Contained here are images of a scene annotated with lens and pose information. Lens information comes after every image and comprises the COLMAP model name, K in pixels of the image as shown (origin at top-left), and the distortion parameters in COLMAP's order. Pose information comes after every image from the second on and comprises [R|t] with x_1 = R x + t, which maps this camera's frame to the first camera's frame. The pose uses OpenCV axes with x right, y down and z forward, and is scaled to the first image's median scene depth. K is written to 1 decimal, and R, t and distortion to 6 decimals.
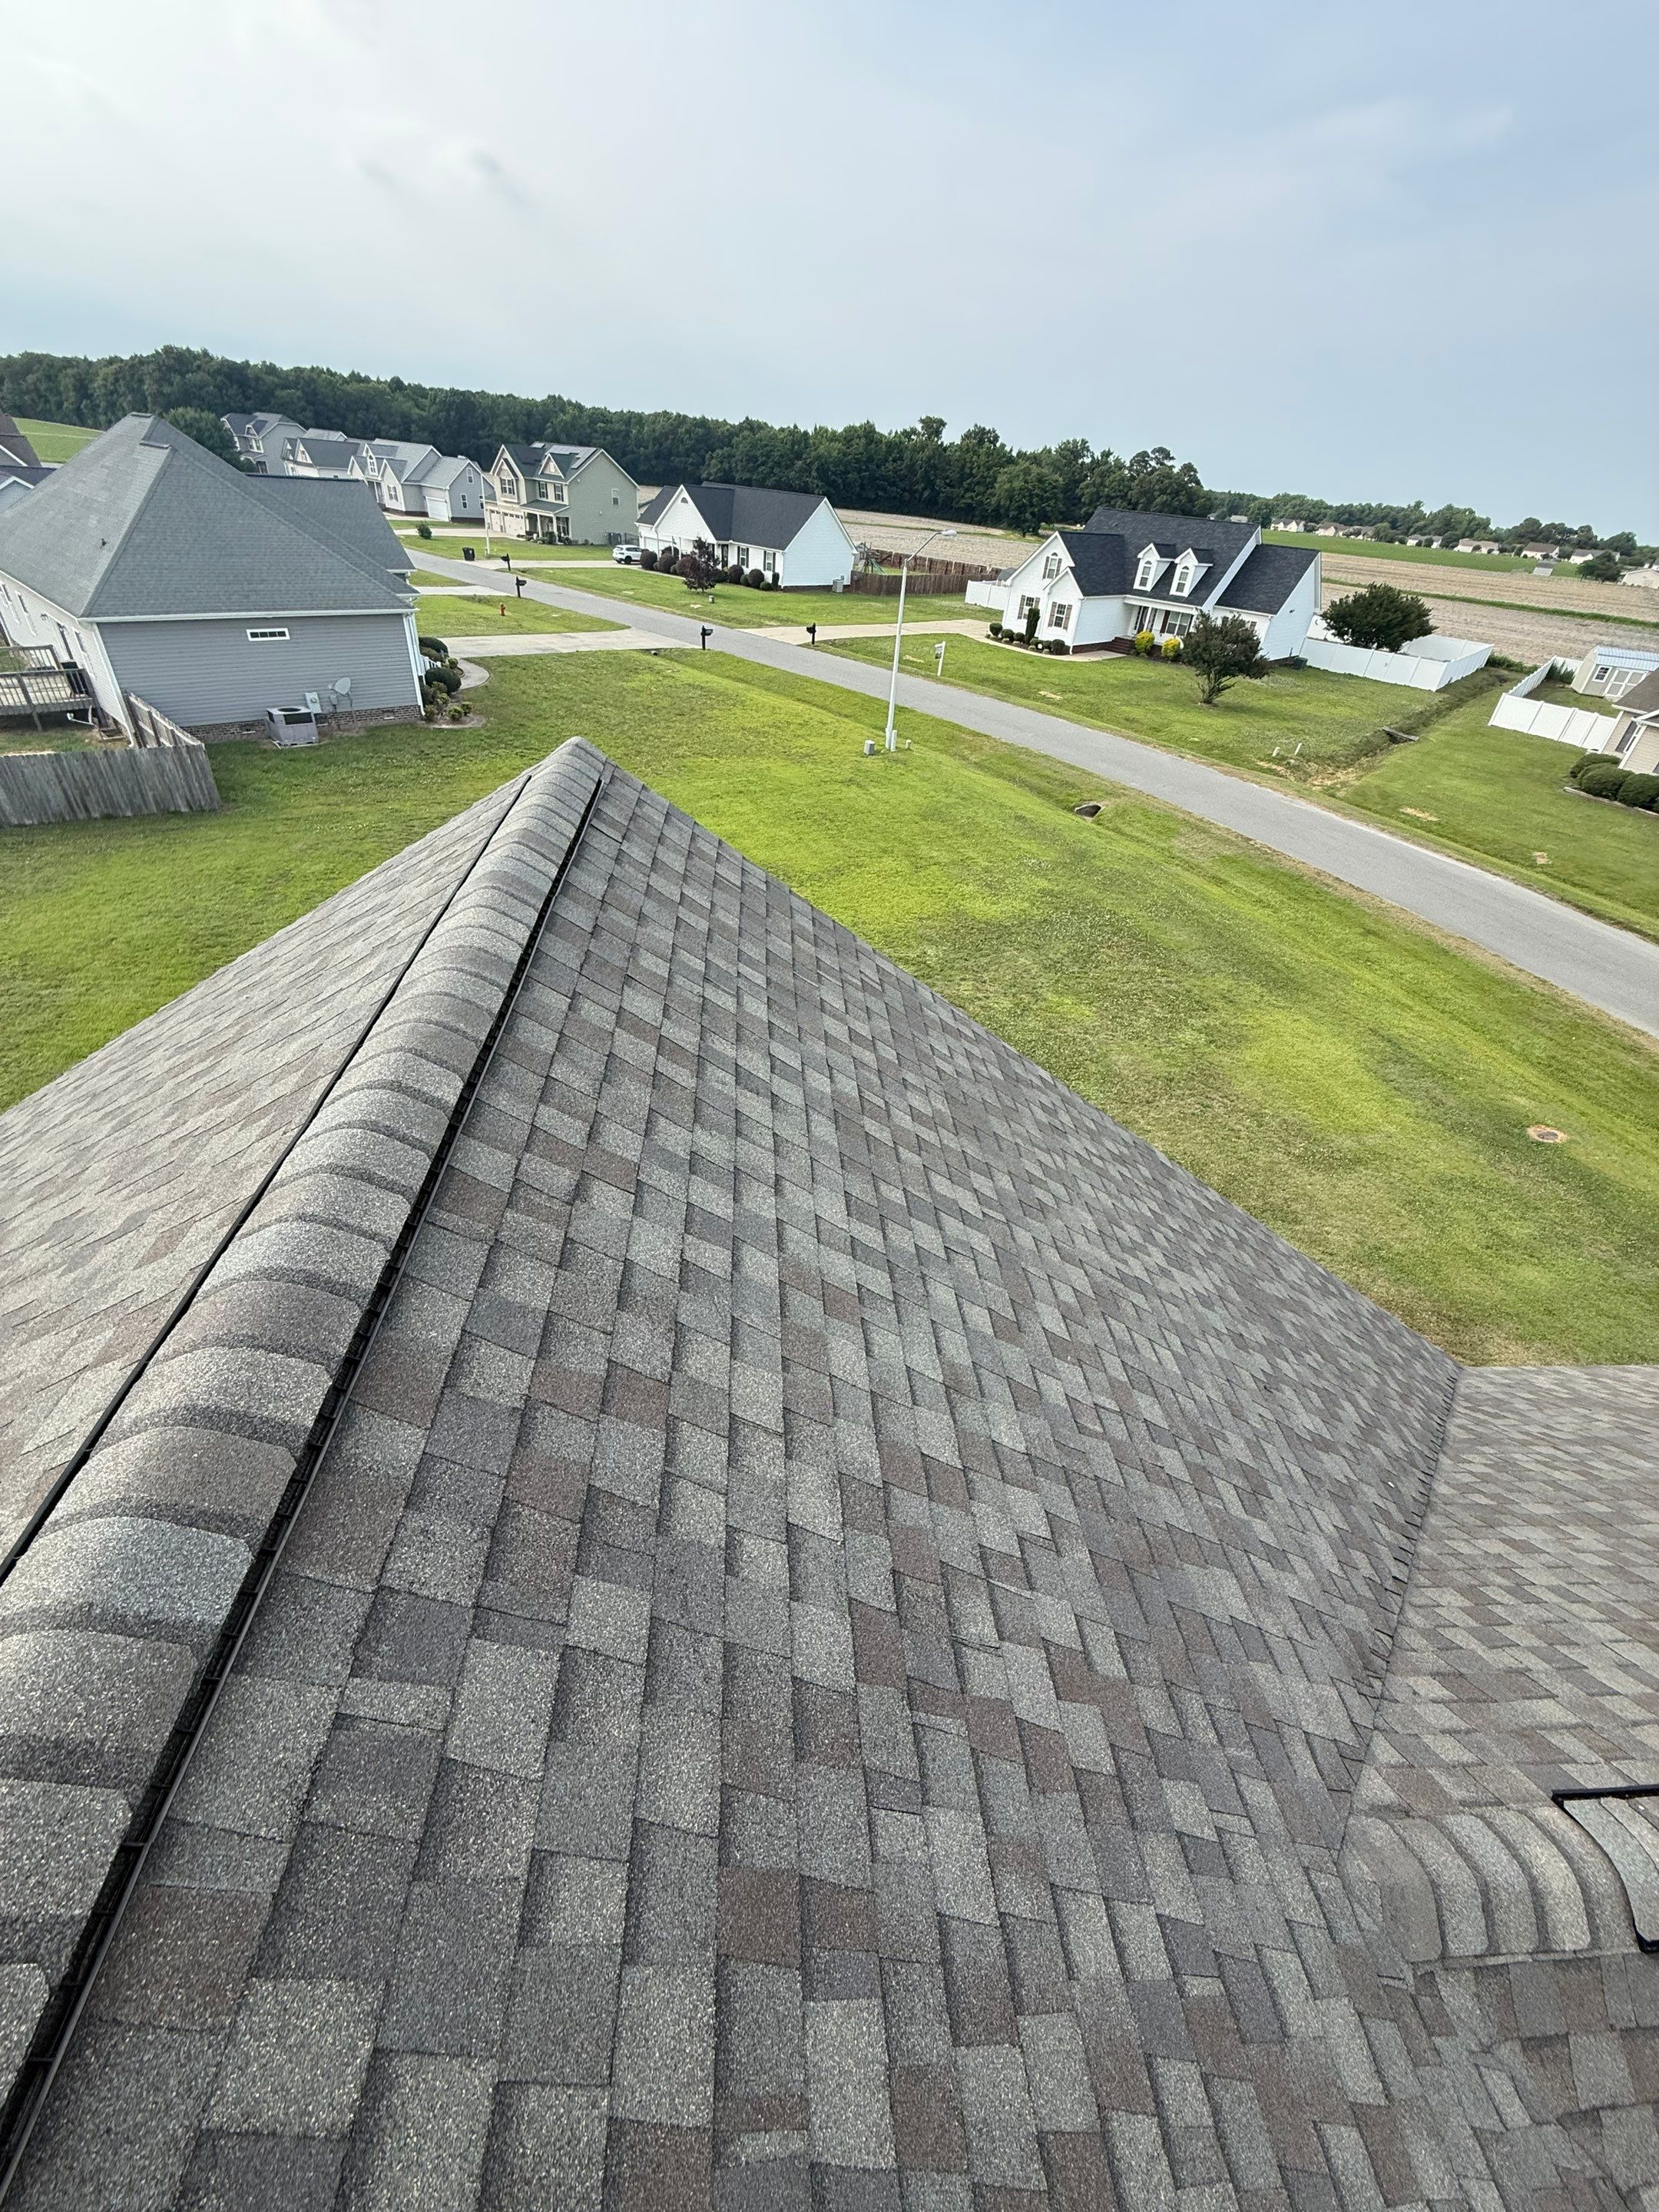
lens RADIAL K [[882.2, 0, 827.9], [0, 882.2, 1107.2], [0, 0, 1]] dist [0.001122, 0.000179]
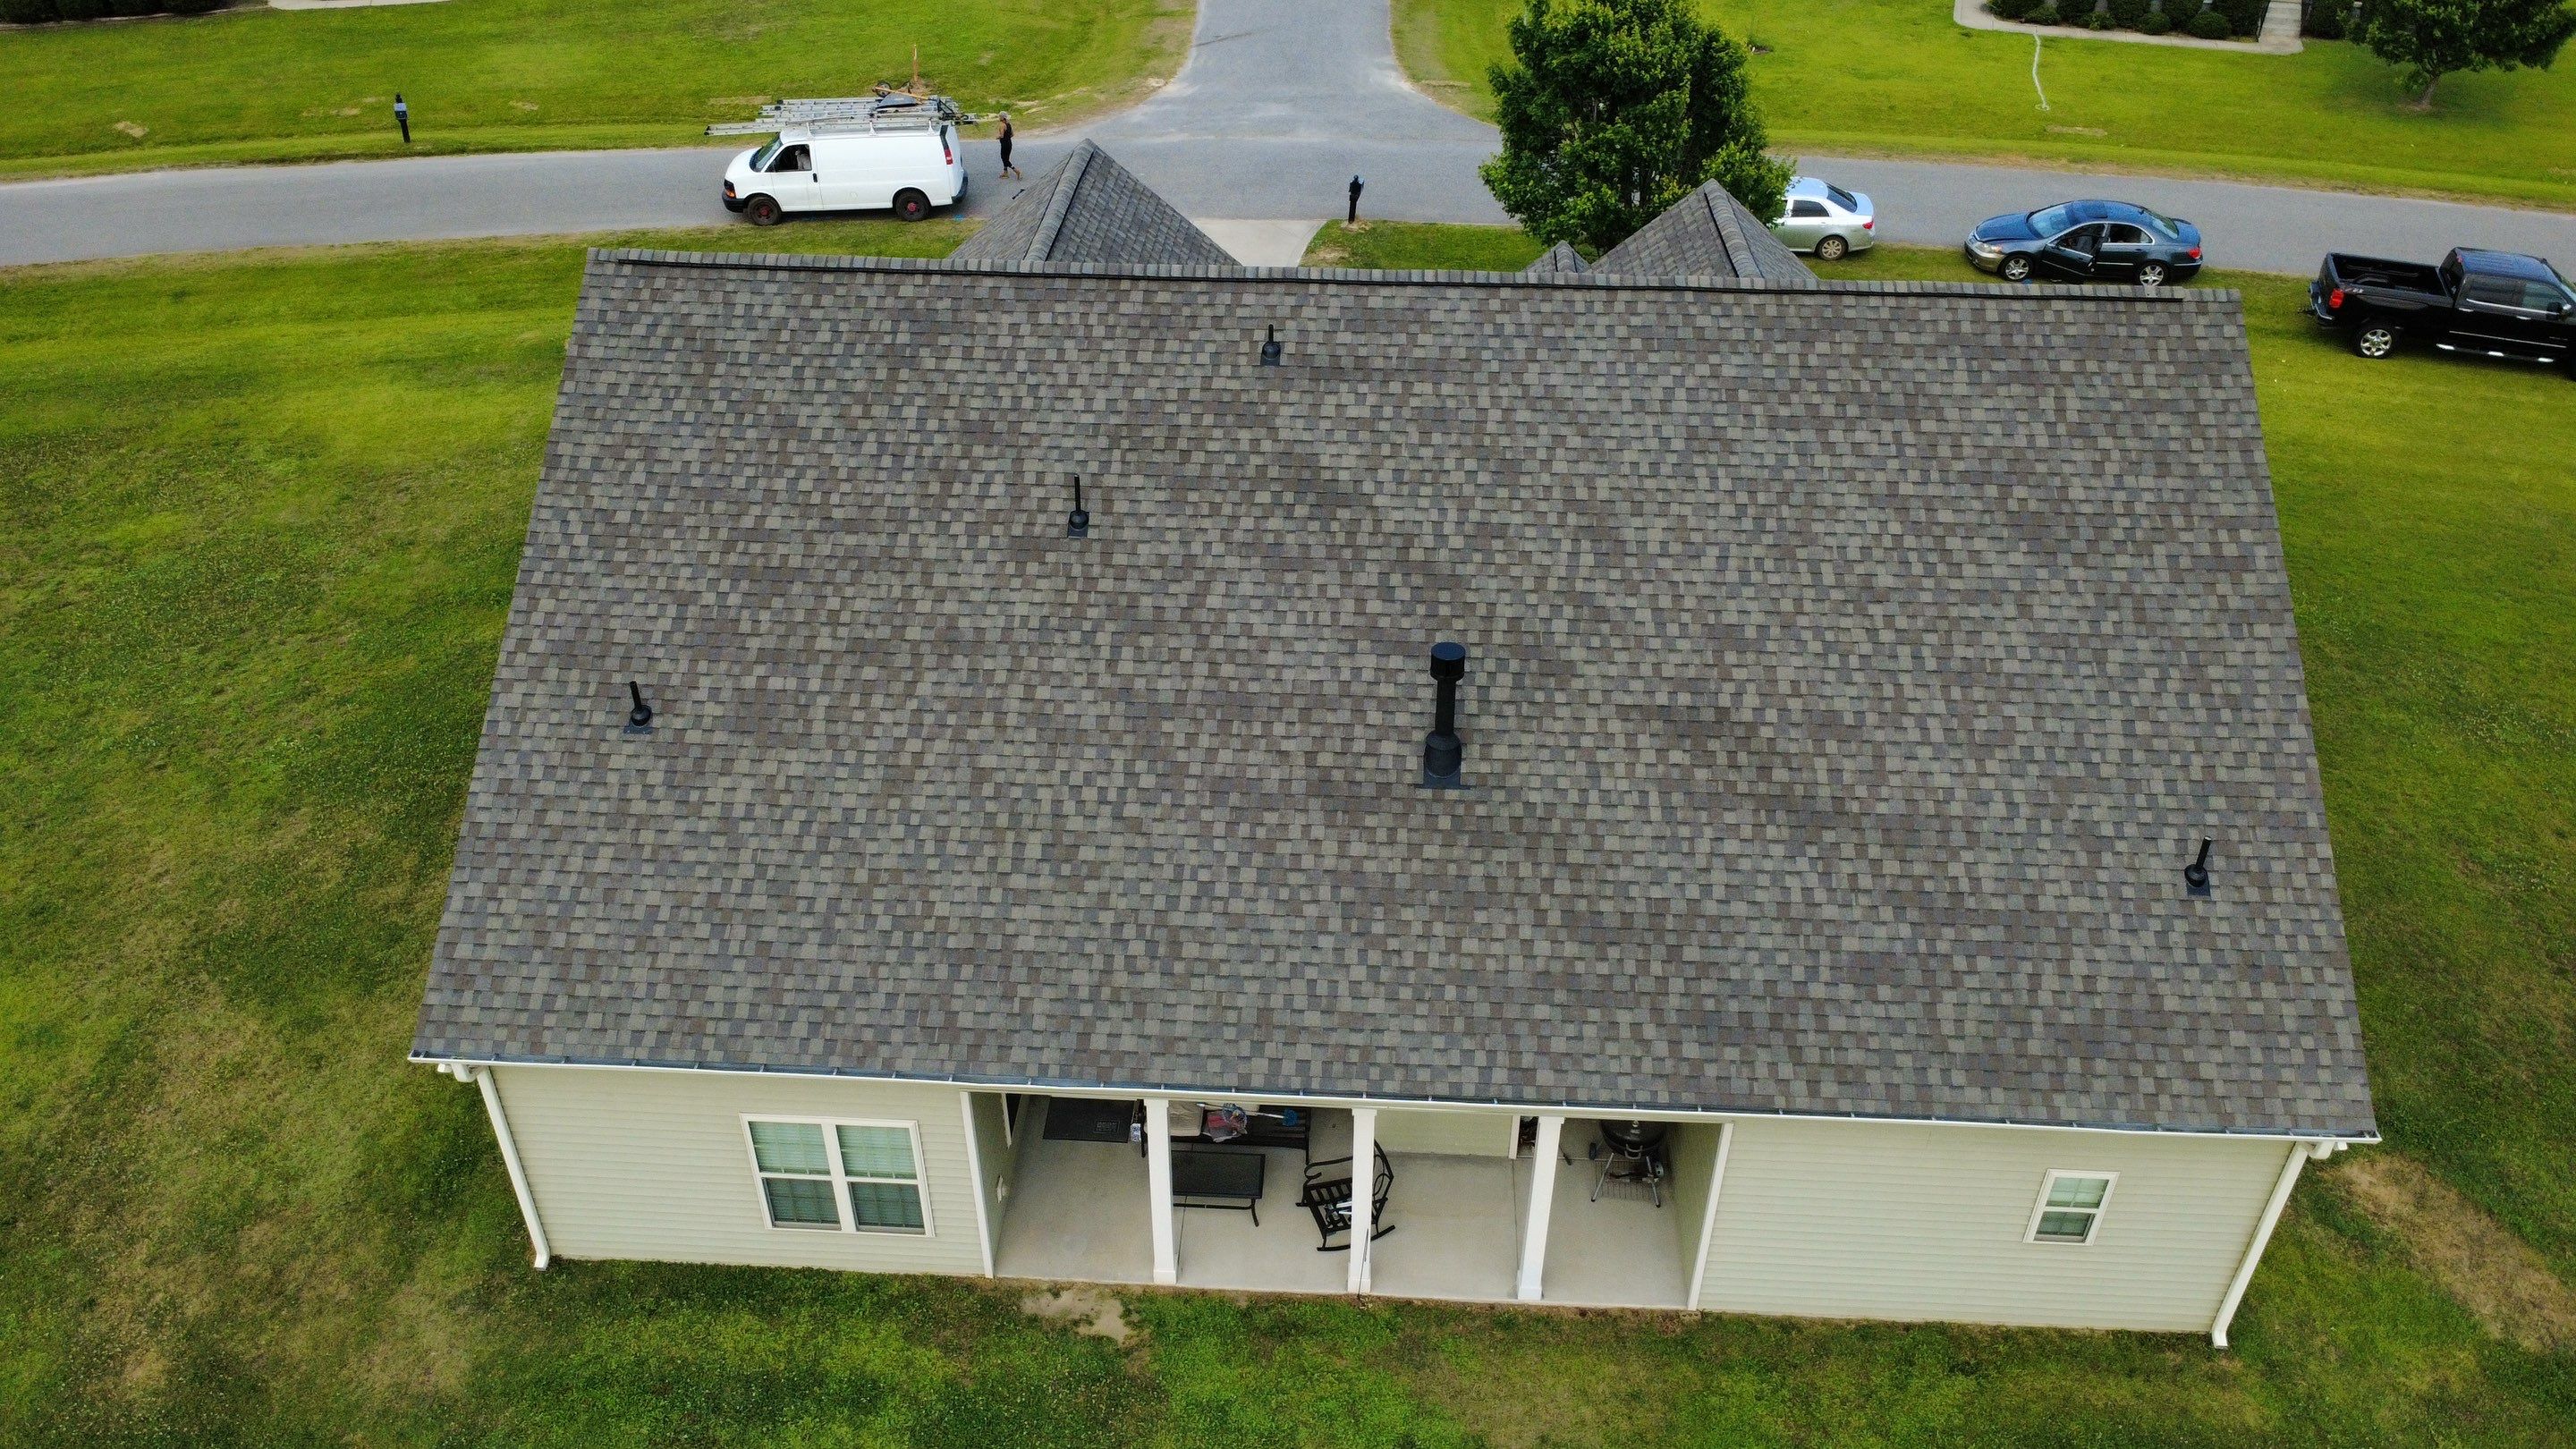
lens RADIAL K [[1845.8, 0, 1285.6], [0, 1845.8, 727.3], [0, 0, 1]] dist [0.001490, 0.000663]
pose [[0.129714, -0.629241, 0.766309, -0.739154], [0.586837, 0.671671, 0.452196, -0.113399], [-0.799248, 0.391042, 0.456387, -0.349968]]
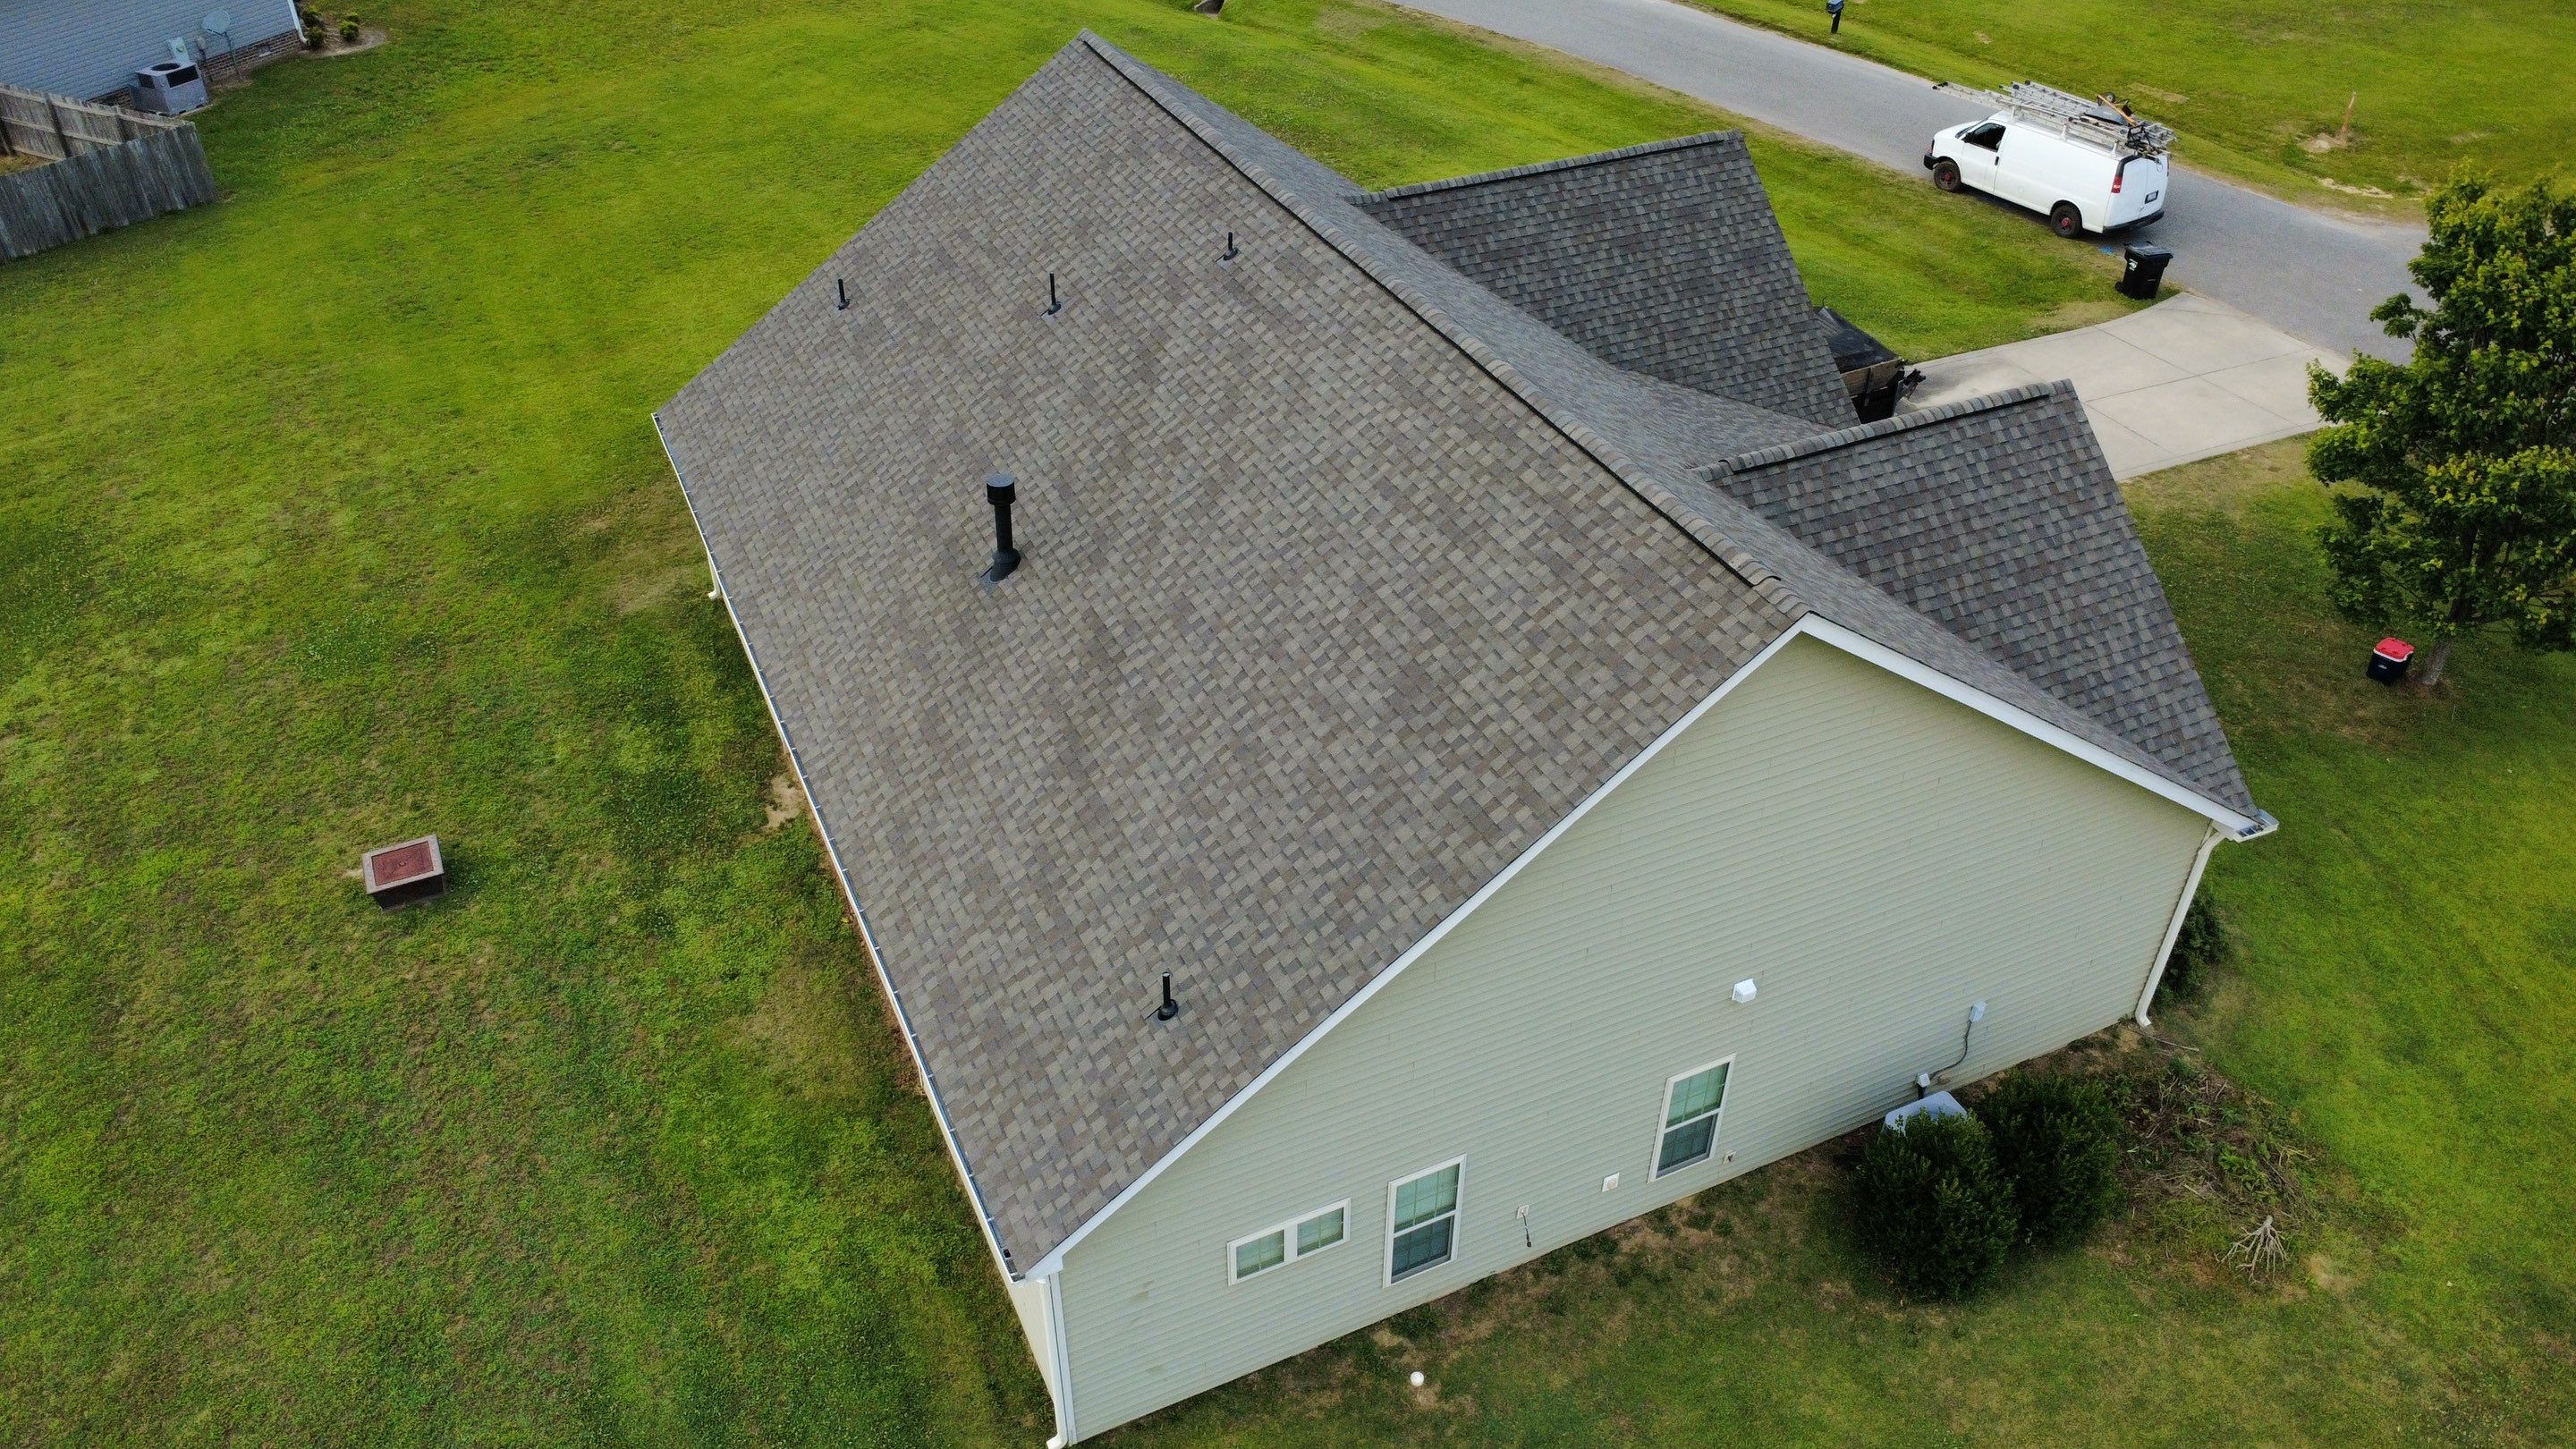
lens RADIAL K [[1845.8, 0, 1287.7], [0, 1845.8, 725.7], [0, 0, 1]] dist [0.001490, 0.000663]
pose [[0.932359, -0.272921, 0.237110, -0.308930], [0.264575, 0.962036, 0.066981, 0.286253], [-0.246389, 0.000283, 0.969171, -0.922942]]
